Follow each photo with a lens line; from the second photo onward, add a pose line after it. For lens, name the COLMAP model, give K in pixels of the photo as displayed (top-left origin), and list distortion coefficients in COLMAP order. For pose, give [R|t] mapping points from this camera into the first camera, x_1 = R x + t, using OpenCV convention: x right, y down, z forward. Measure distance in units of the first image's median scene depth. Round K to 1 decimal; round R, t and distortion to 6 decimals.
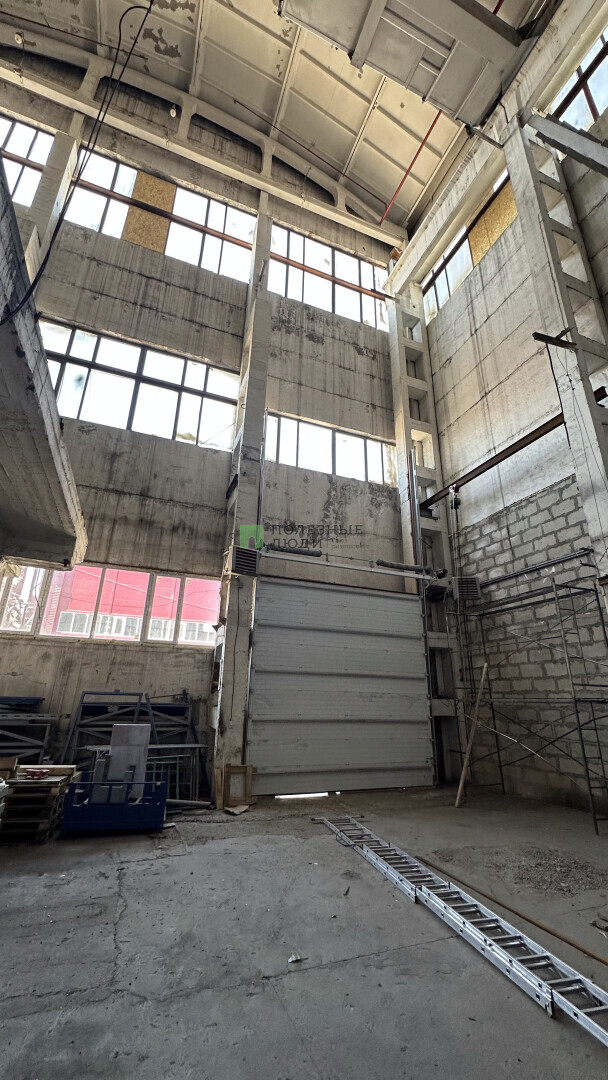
lens RADIAL K [[430.7, 0, 304.0], [0, 430.7, 540.0], [0, 0, 1]] dist [-0.003243, 0.000134]
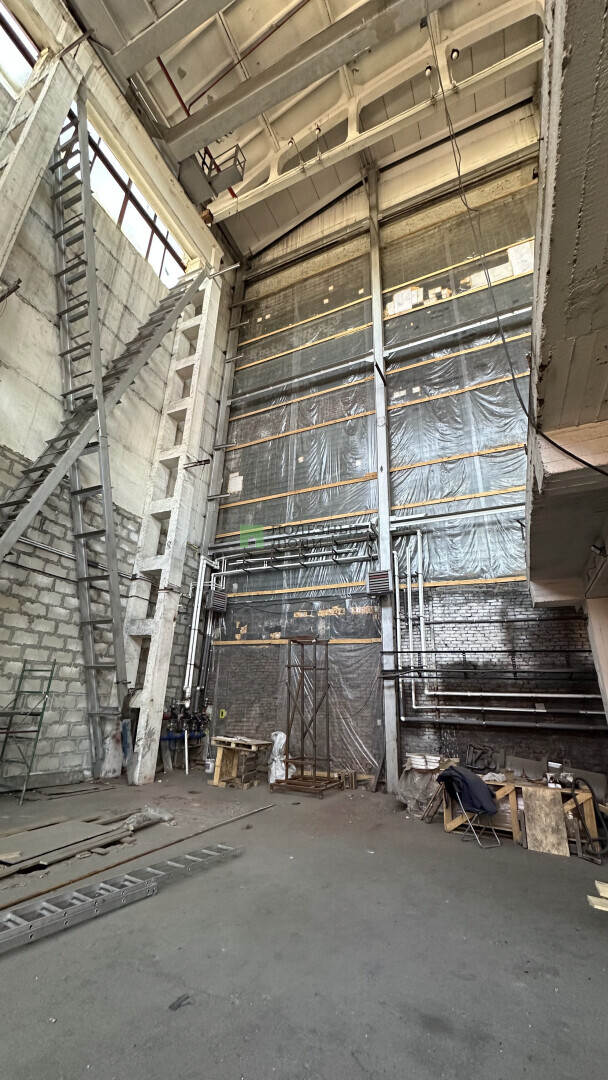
lens RADIAL K [[430.7, 0, 304.0], [0, 430.7, 540.0], [0, 0, 1]] dist [-0.003243, 0.000134]
pose [[-0.689502, 0.212532, 0.692399, -0.710369], [-0.298376, 0.787739, -0.538924, 0.480066], [-0.659969, -0.578185, -0.479733, 1.317363]]
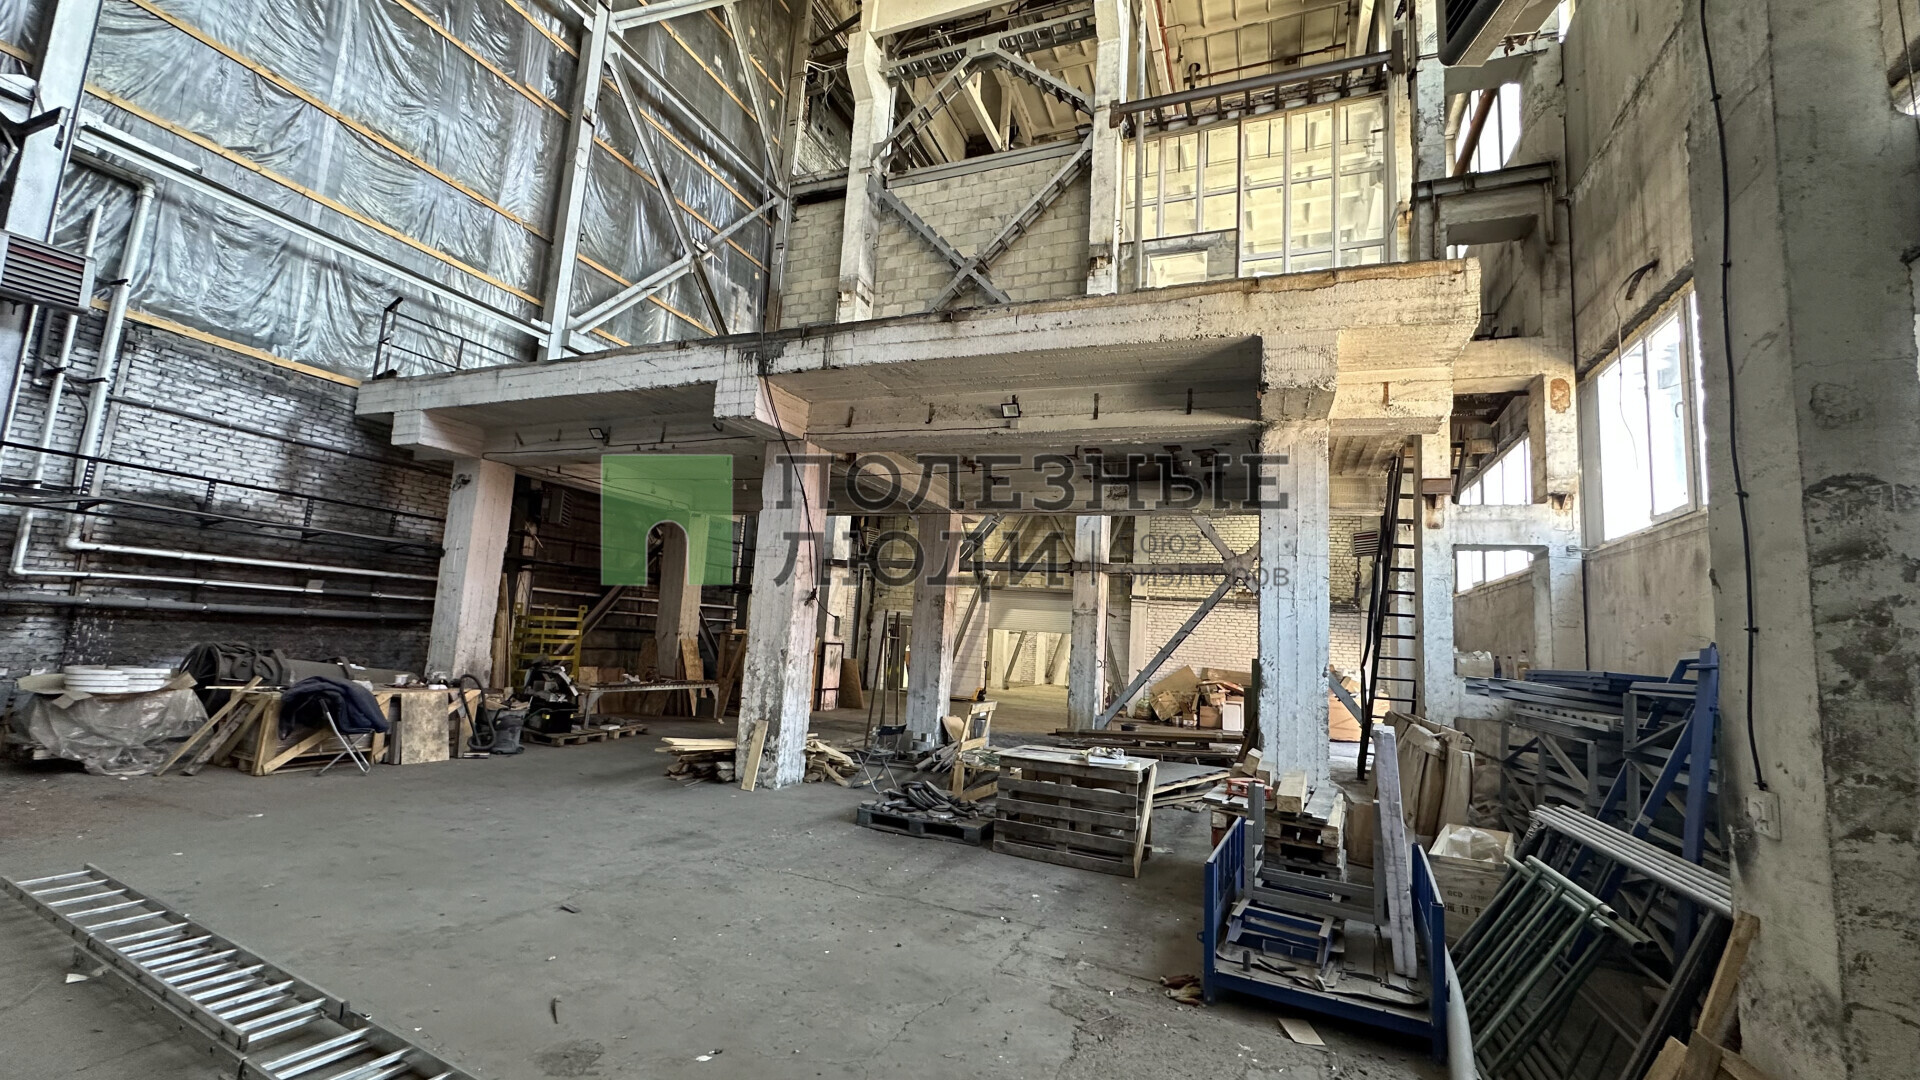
lens RADIAL K [[765.6, 0, 960.0], [0, 765.6, 540.0], [0, 0, 1]] dist [-0.003243, 0.000134]
pose [[-0.683238, -0.159410, -0.712583, 0.443645], [0.178958, 0.909561, -0.375063, 0.755356], [0.707927, -0.383780, -0.592919, 1.926891]]
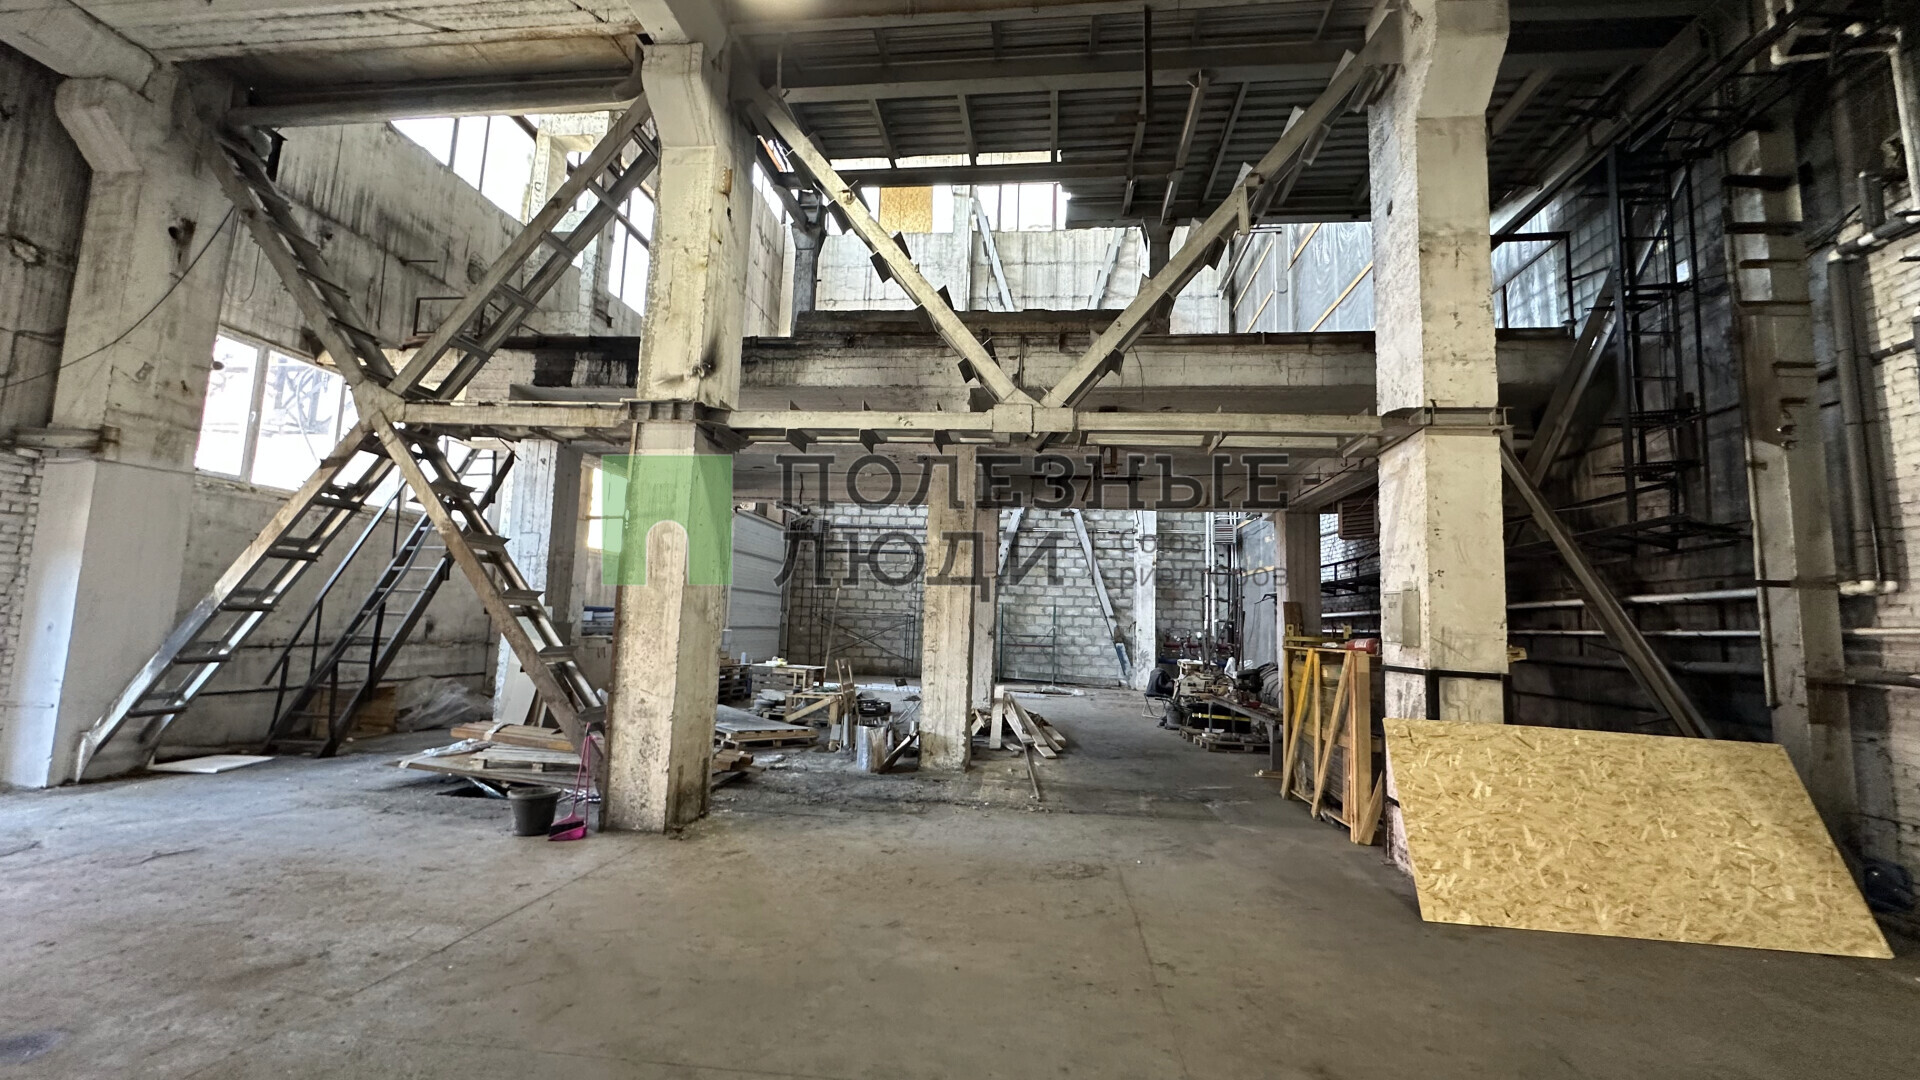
lens RADIAL K [[765.6, 0, 960.0], [0, 765.6, 540.0], [0, 0, 1]] dist [-0.003243, 0.000134]
pose [[0.476449, 0.097087, 0.873825, -3.461799], [-0.330417, 0.940800, 0.075630, -0.393686], [-0.814752, -0.324761, 0.480322, -1.019242]]
